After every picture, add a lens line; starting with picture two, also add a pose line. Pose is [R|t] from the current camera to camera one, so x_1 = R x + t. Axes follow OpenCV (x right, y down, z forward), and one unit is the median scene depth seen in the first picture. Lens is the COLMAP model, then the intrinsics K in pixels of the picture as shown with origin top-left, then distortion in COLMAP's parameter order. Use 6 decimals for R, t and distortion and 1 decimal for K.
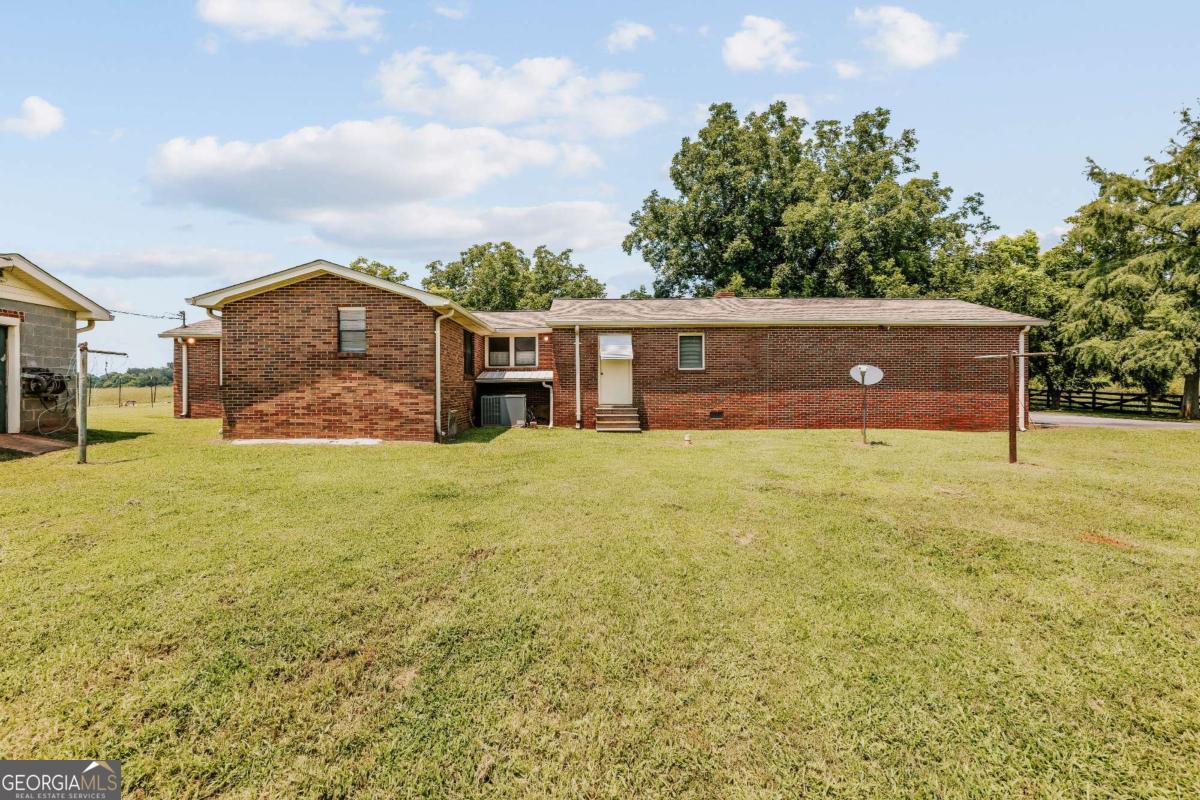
lens RADIAL K [[554.1, 0, 597.5], [0, 554.1, 384.6], [0, 0, 1]] dist [-0.001653, -0.000689]
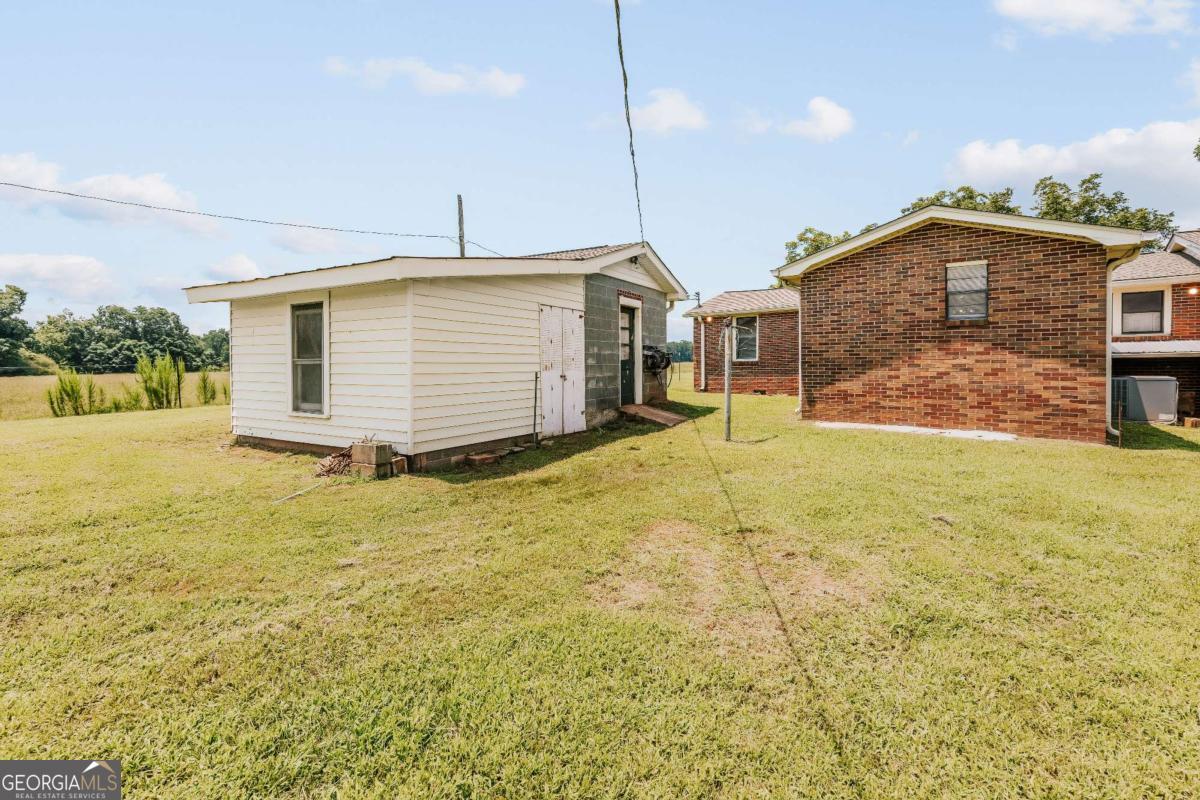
lens RADIAL K [[554.1, 0, 597.5], [0, 554.1, 384.6], [0, 0, 1]] dist [-0.001653, -0.000689]
pose [[0.773624, 0.028580, -0.633000, -0.350531], [-0.000726, 0.999022, 0.044219, -0.000973], [0.633645, -0.033750, 0.772888, 0.065210]]
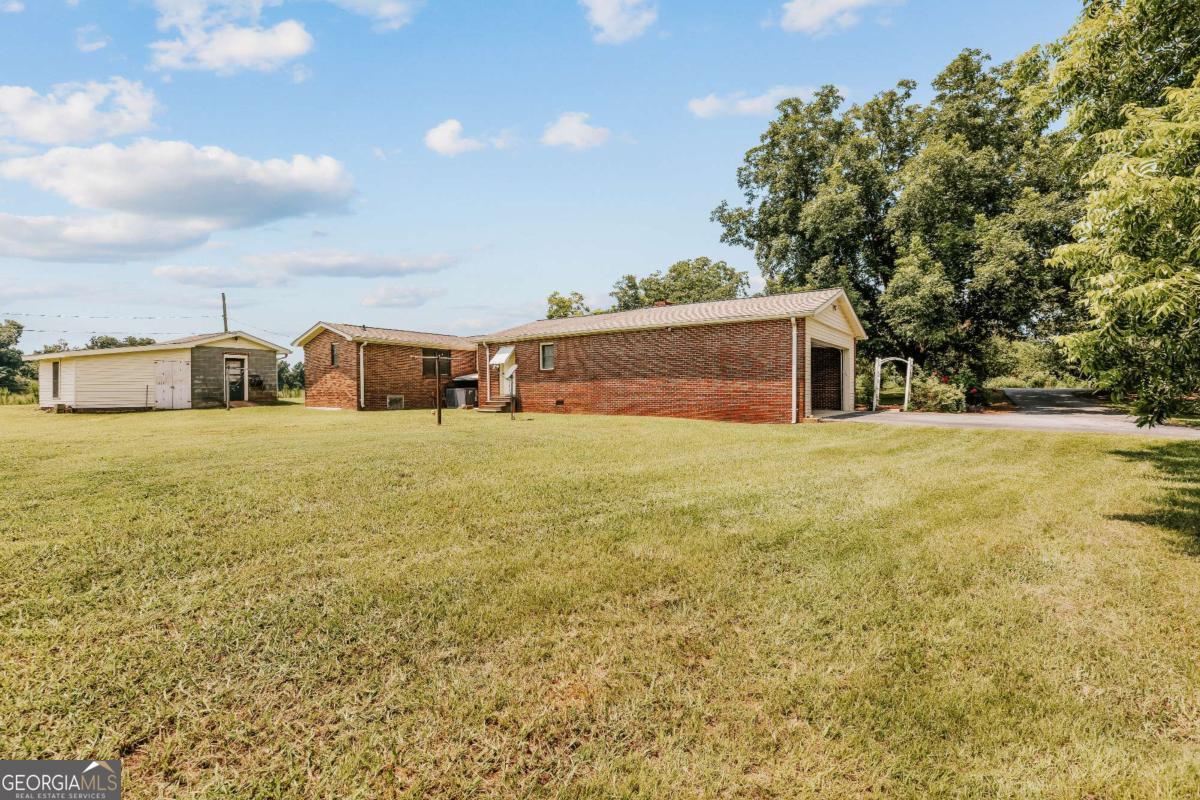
lens RADIAL K [[554.1, 0, 597.5], [0, 554.1, 384.6], [0, 0, 1]] dist [-0.001653, -0.000689]
pose [[0.771213, -0.002206, -0.636574, 1.561441], [0.002027, 0.999997, -0.001010, 0.016323], [0.636574, -0.000511, 0.771215, 0.056880]]
